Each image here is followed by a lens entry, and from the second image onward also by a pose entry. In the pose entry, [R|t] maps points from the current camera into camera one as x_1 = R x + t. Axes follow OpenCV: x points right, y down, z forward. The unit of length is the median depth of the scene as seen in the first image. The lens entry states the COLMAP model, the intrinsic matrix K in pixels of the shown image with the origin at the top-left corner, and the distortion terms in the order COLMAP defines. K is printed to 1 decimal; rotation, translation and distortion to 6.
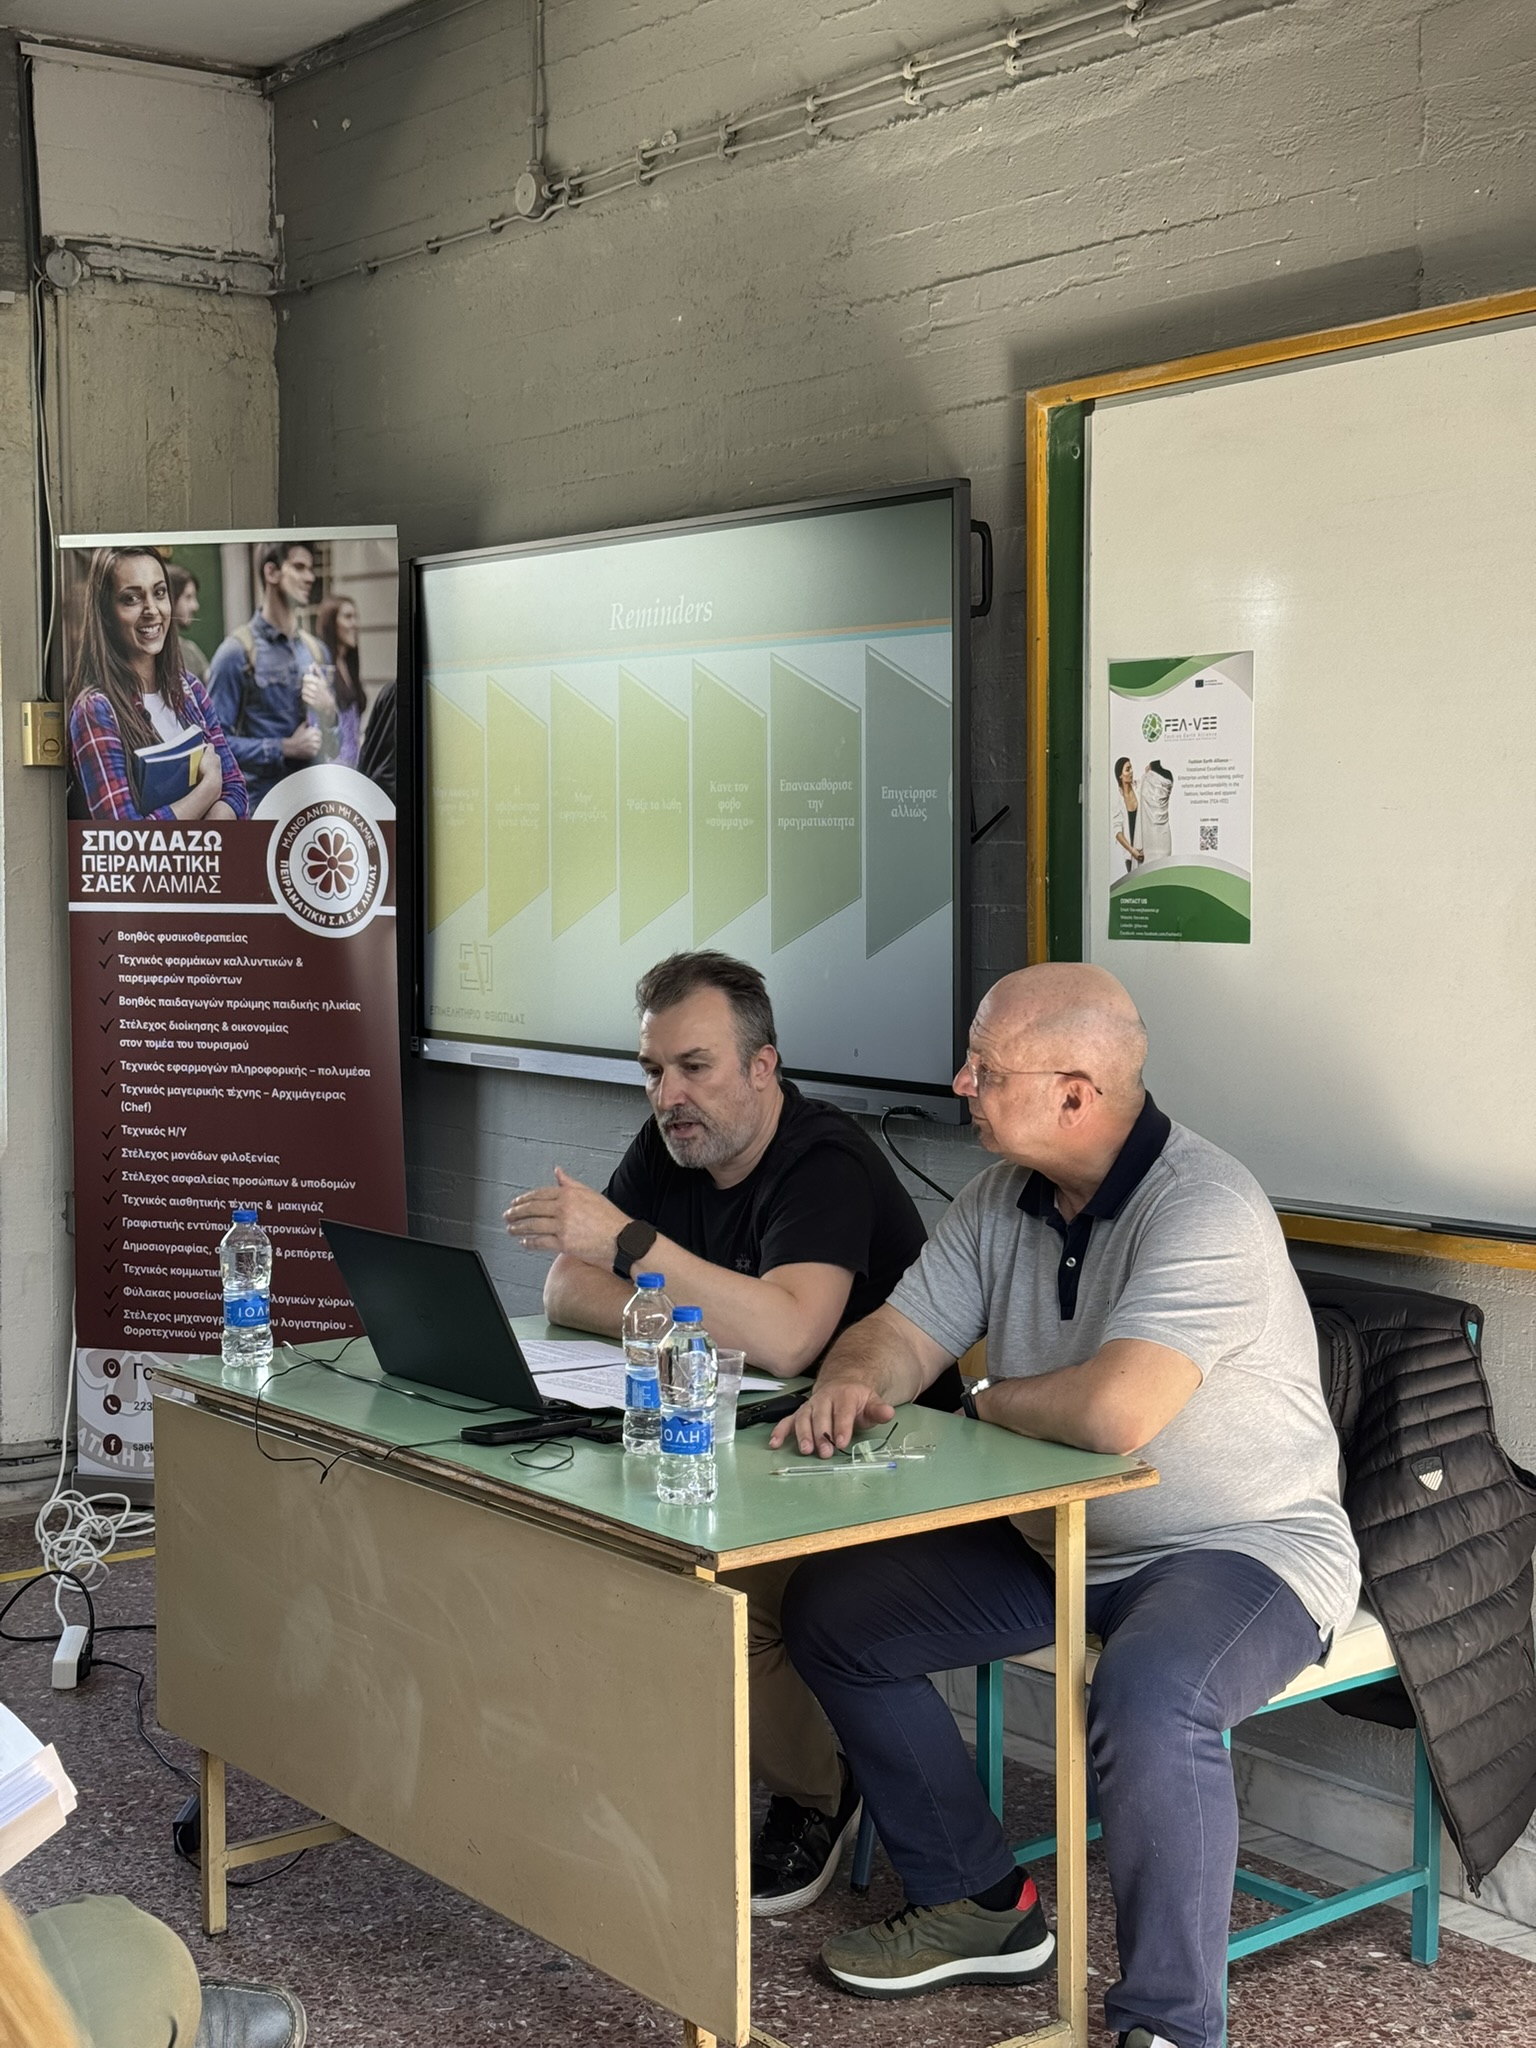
lens RADIAL K [[2831.7, 0, 812.0], [0, 2831.7, 1087.0], [0, 0, 1]] dist [0.056527, 0.000000]
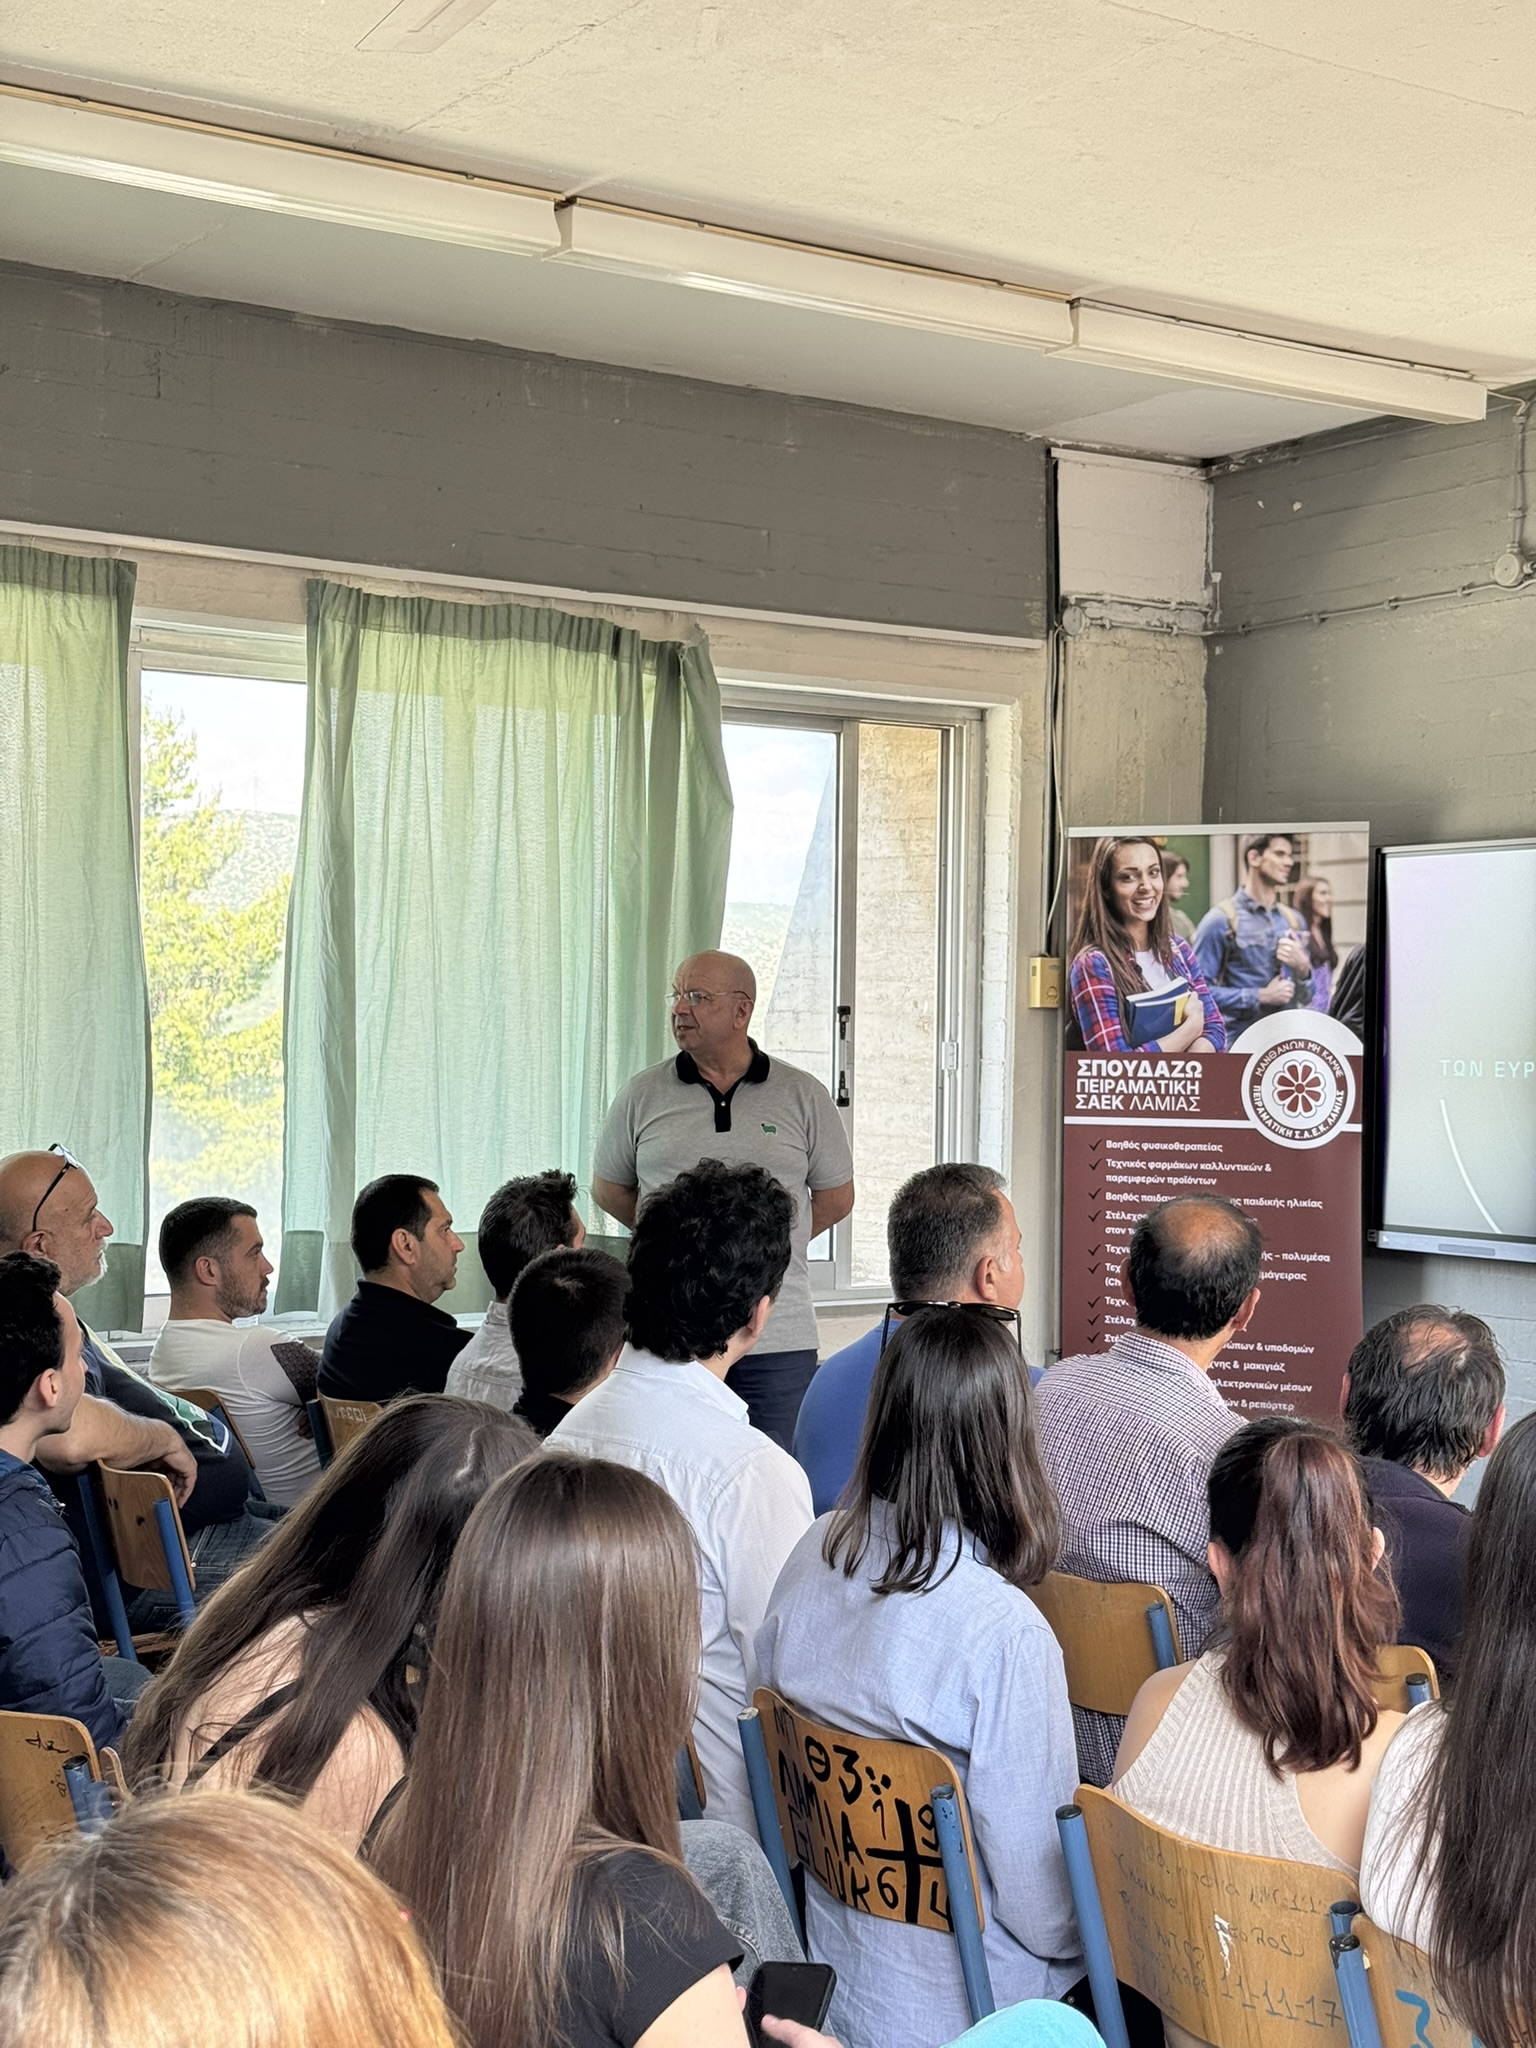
lens RADIAL K [[2831.7, 0, 708.9], [0, 2831.7, 1039.7], [0, 0, 1]] dist [0.056527, 0.000000]
pose [[0.995810, 0.013319, -0.090475, -0.319421], [-0.021323, 0.995884, -0.088090, 0.015071], [0.088929, 0.089650, 0.991995, -0.263159]]
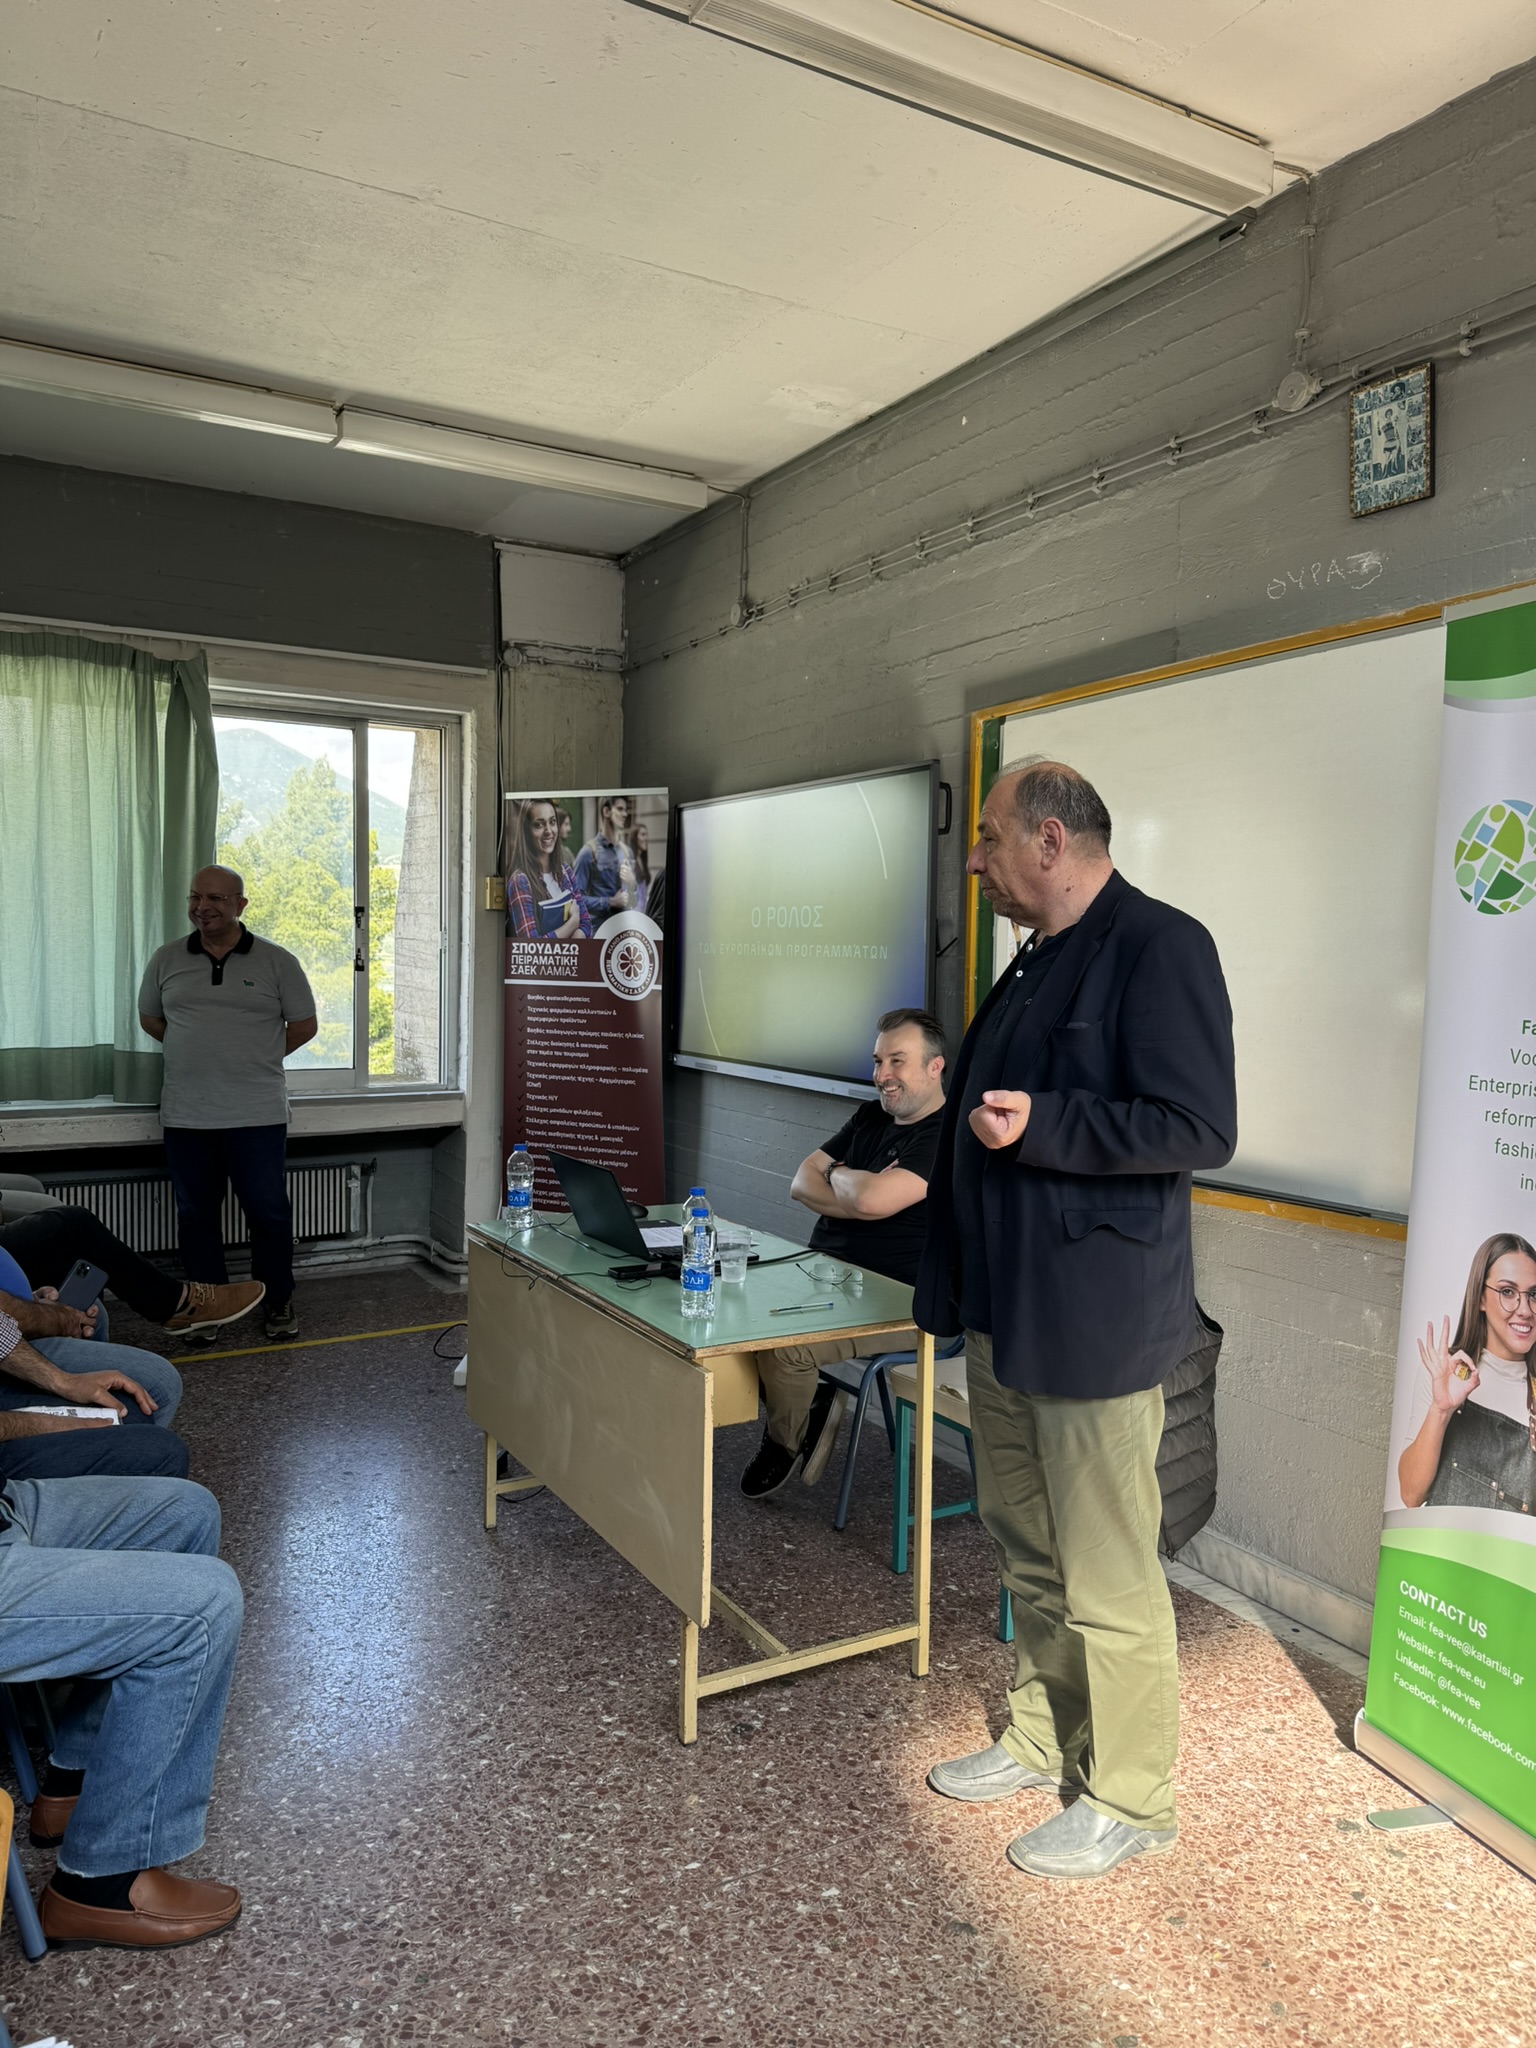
lens RADIAL K [[1426.6, 0, 773.2], [0, 1426.6, 1064.0], [0, 0, 1]] dist [0.027627, -0.041379]
pose [[0.989721, 0.031617, -0.139476, 0.063826], [-0.033187, 0.999409, -0.008944, -0.004223], [0.139111, 0.013481, 0.990185, 0.055387]]
